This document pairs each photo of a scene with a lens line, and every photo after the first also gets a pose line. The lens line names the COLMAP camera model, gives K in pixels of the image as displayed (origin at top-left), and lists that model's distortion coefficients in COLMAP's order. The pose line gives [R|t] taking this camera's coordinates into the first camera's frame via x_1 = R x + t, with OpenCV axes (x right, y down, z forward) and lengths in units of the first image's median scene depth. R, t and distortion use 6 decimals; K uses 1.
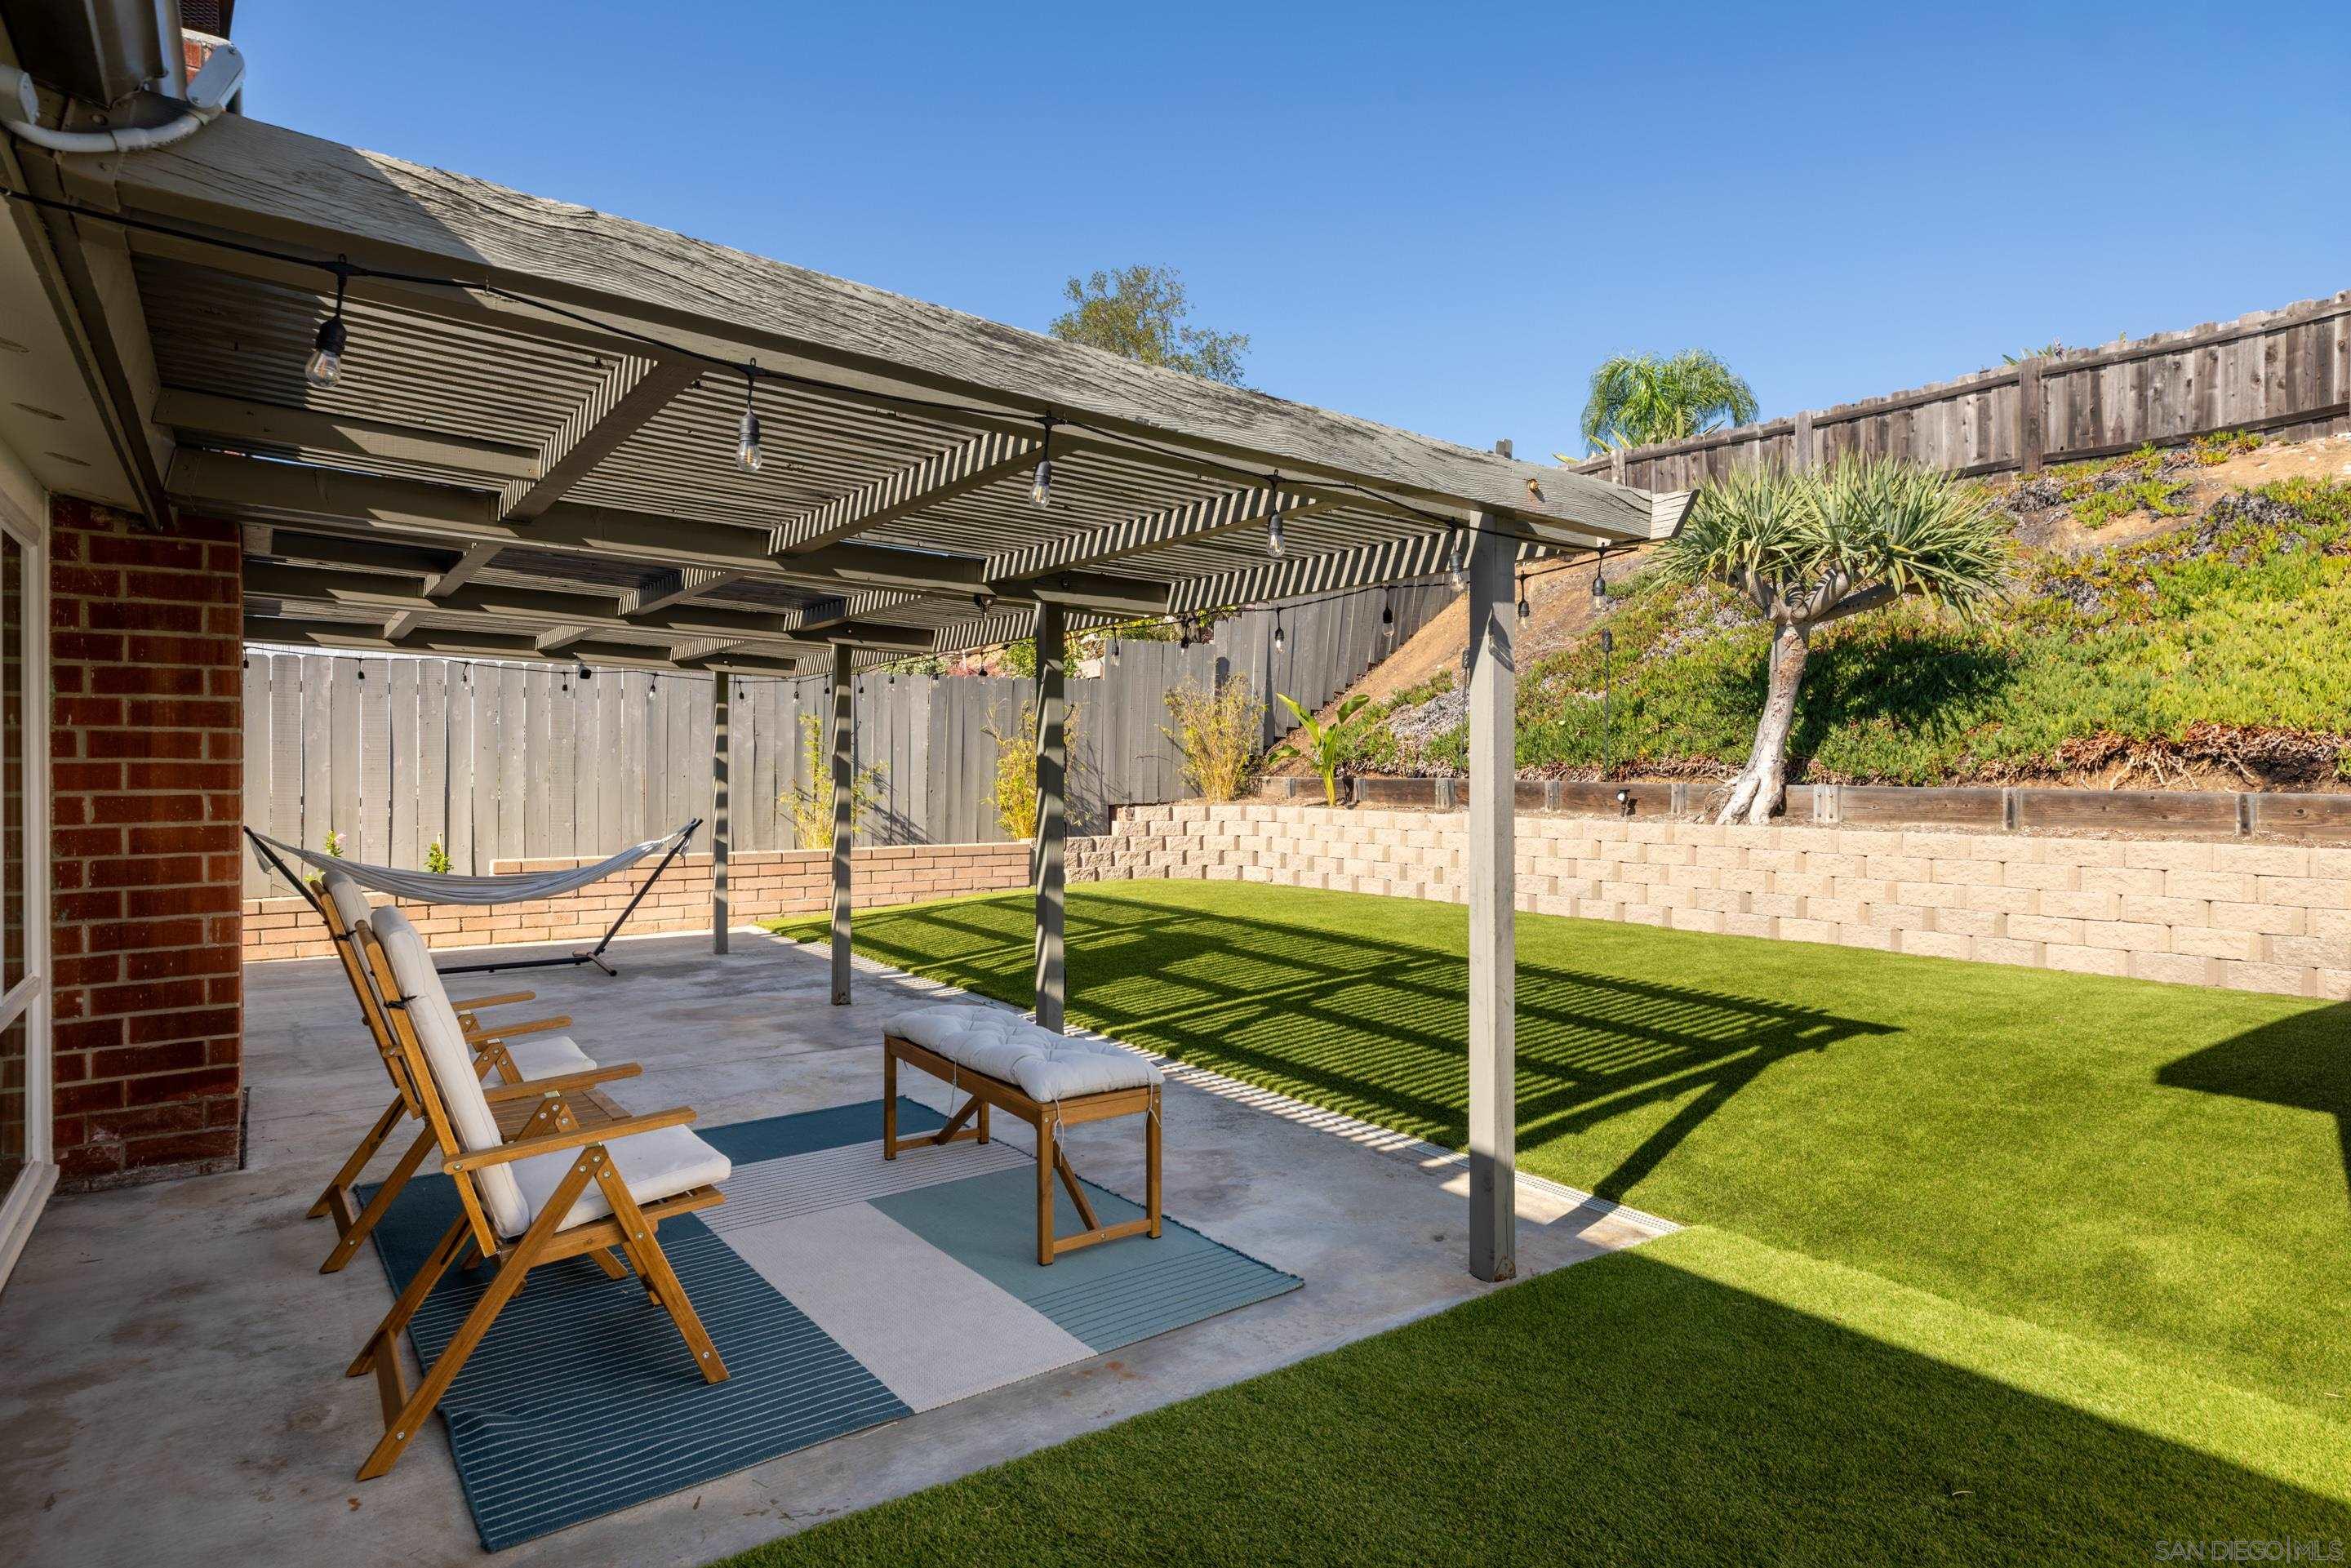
lens RADIAL K [[1272.4, 0, 1184.6], [0, 1272.4, 774.6], [0, 0, 1]] dist [0.002032, 0.000165]
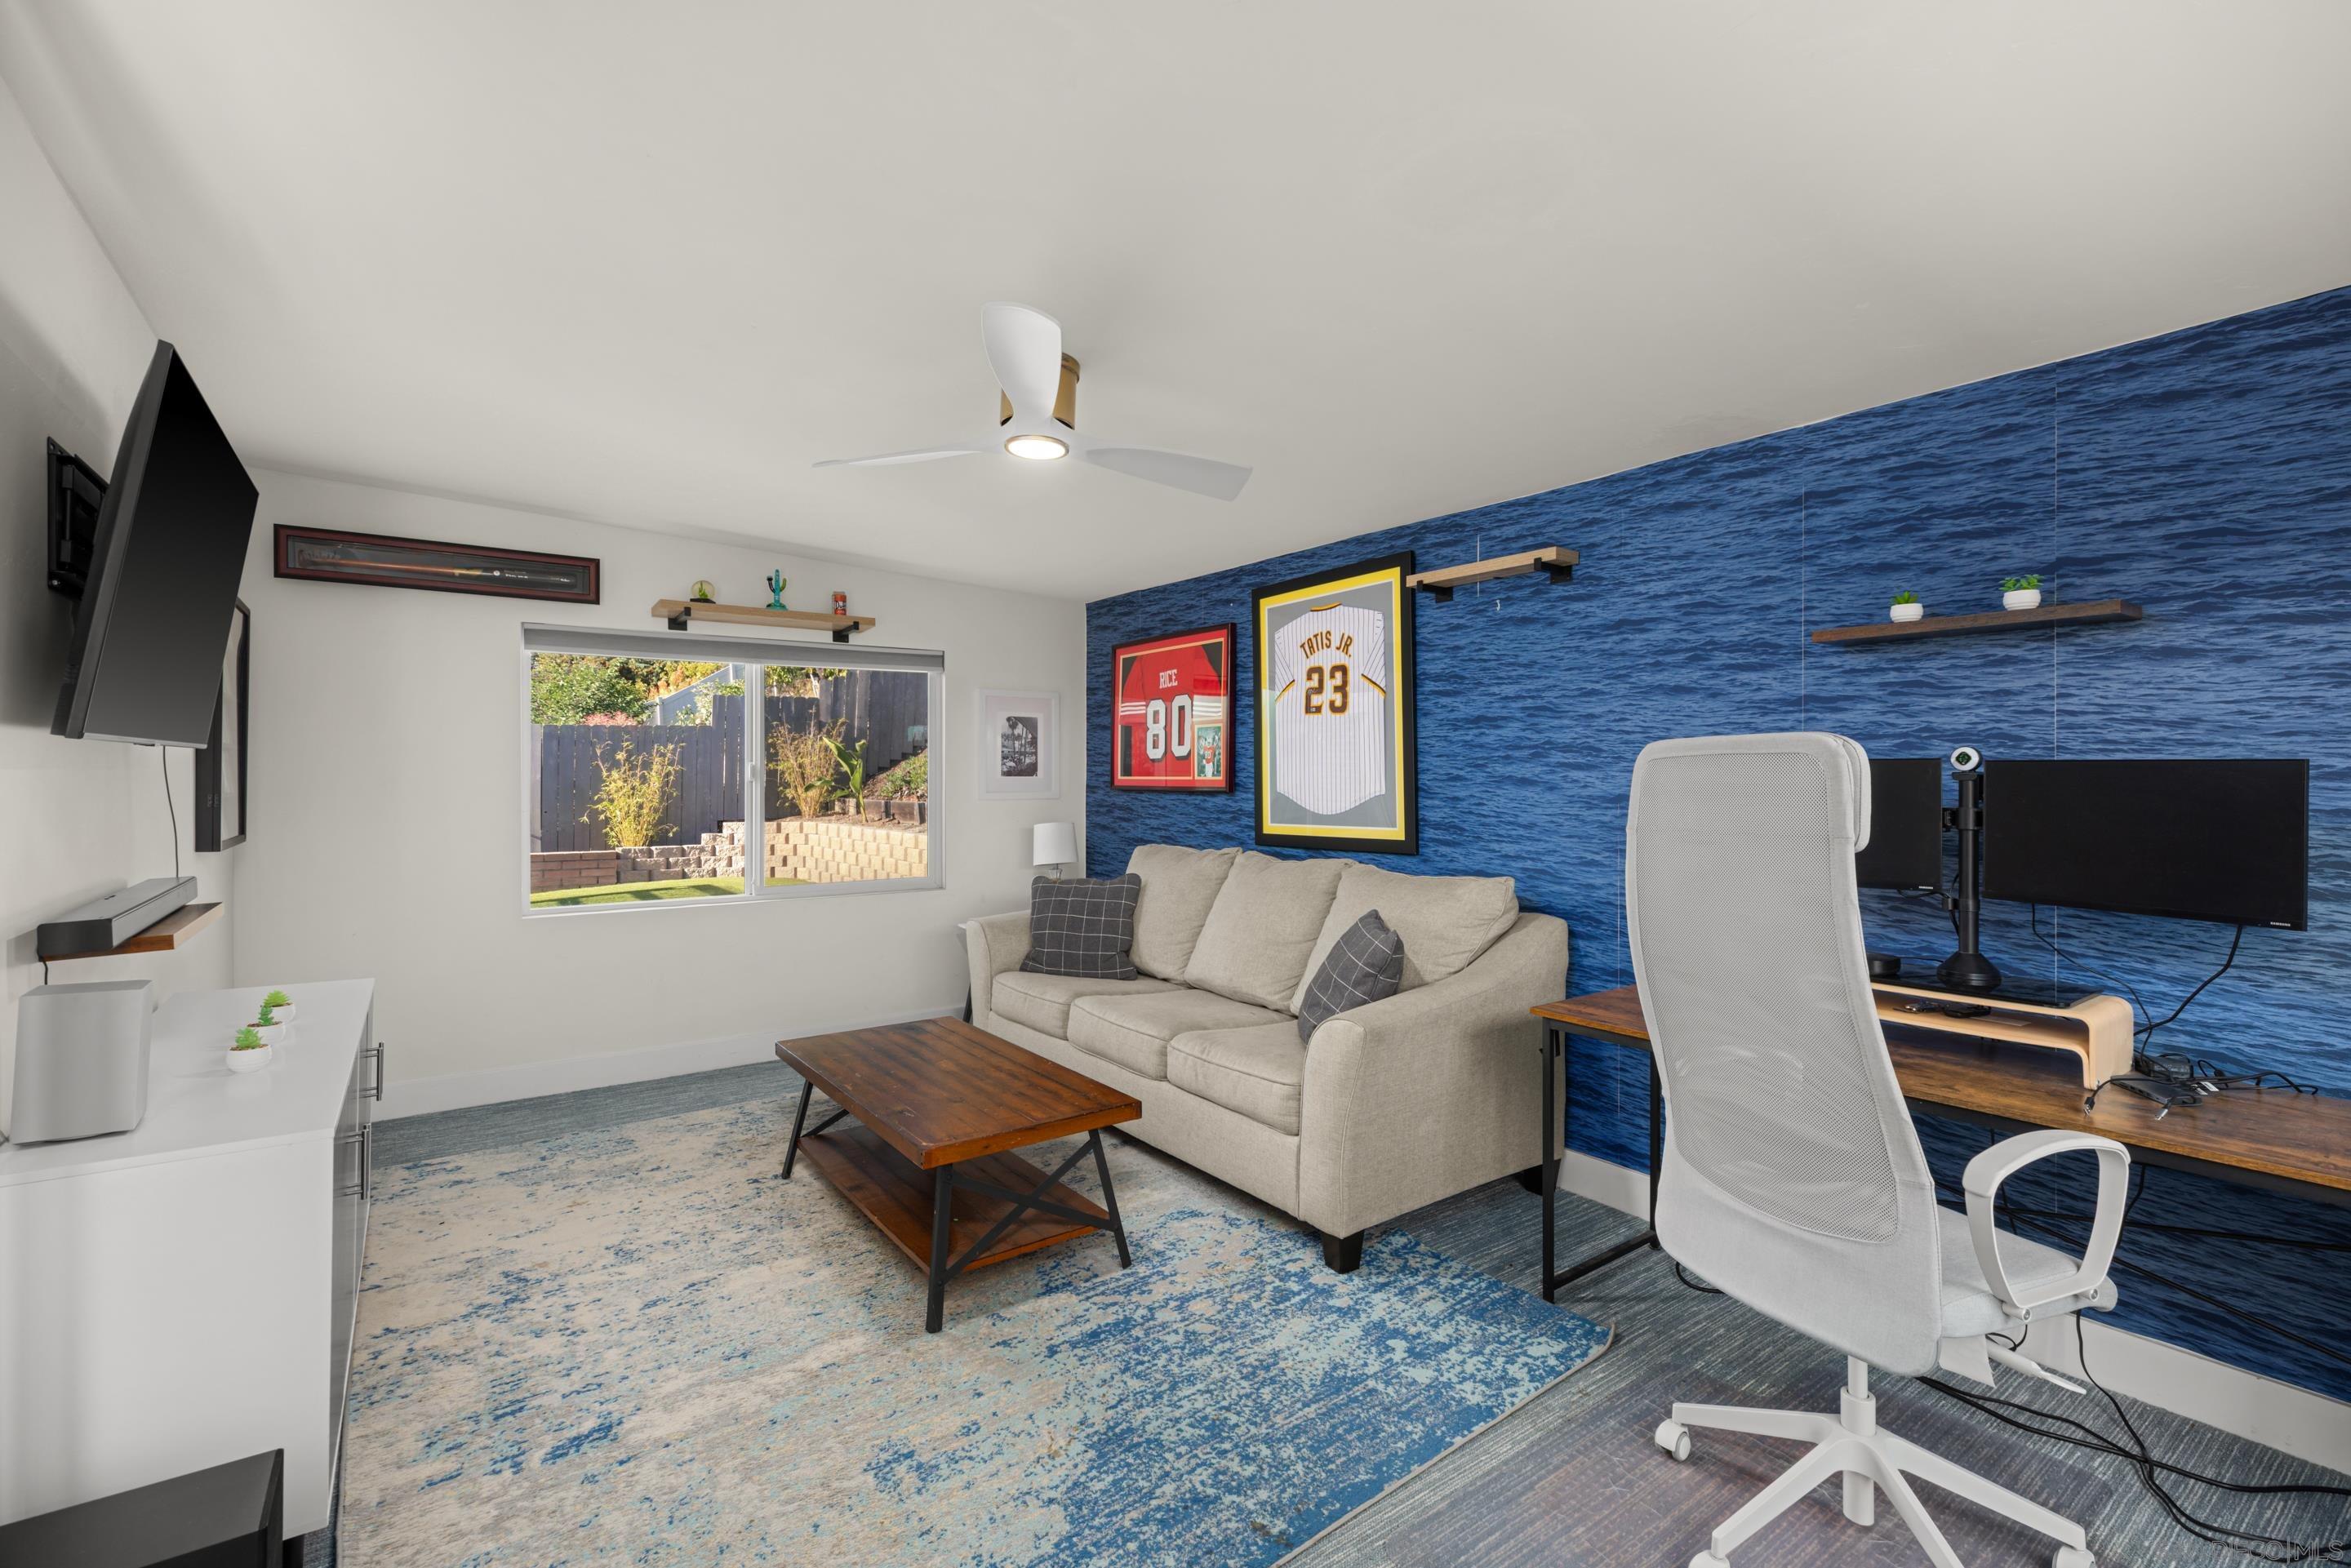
lens RADIAL K [[1049.4, 0, 1176.9], [0, 1049.4, 782.8], [0, 0, 1]] dist [0.001638, -0.000765]
pose [[0.999987, -0.005025, 0.000745, 0.721431], [0.005032, 0.999935, -0.010195, -0.005264], [-0.000694, 0.010198, 0.999948, -0.154501]]
